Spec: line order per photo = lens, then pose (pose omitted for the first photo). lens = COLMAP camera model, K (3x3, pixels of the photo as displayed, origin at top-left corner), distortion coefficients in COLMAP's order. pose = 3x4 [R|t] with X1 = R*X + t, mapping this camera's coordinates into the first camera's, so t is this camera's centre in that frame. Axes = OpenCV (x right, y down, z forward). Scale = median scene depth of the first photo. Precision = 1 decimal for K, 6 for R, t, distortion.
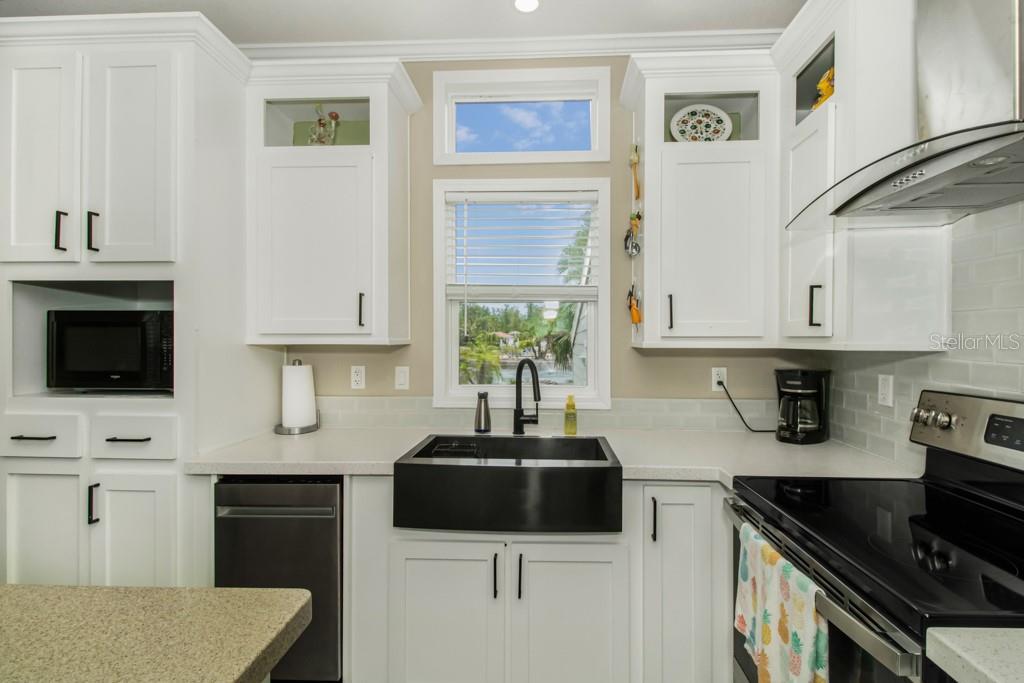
lens RADIAL K [[478.1, 0, 521.2], [0, 478.1, 341.9], [0, 0, 1]] dist [0.003322, -0.000797]
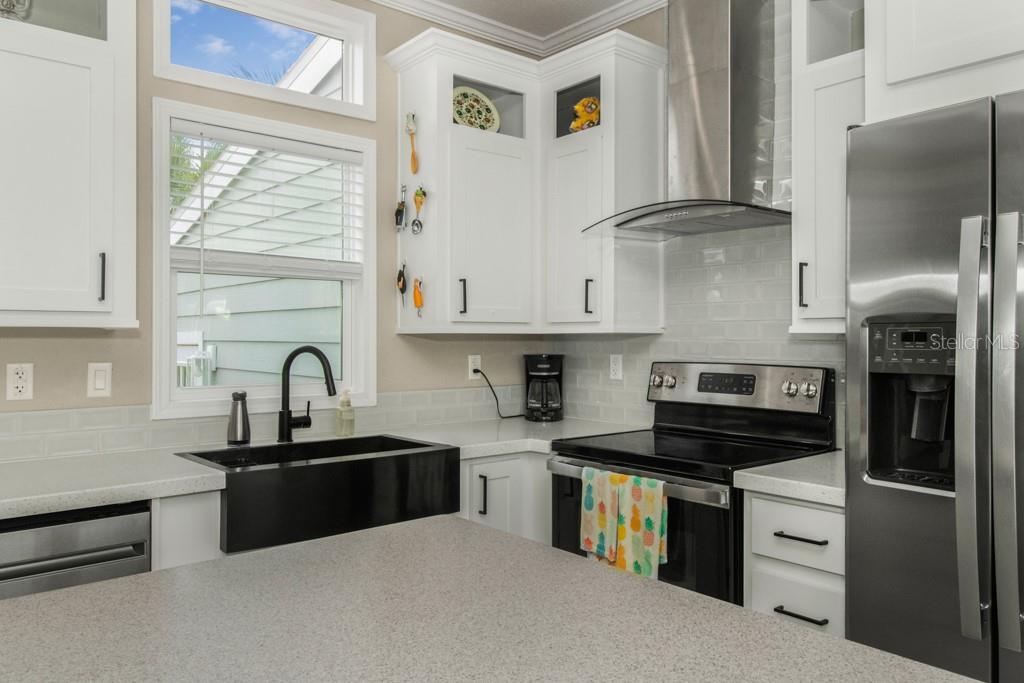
lens RADIAL K [[745.3, 0, 536.5], [0, 745.3, 331.7], [0, 0, 1]] dist [0.000942, 0.000171]
pose [[0.720169, 0.004376, 0.693785, -0.604524], [0.005085, 0.999920, -0.011585, 0.026859], [-0.693780, 0.011871, 0.720089, -0.201369]]
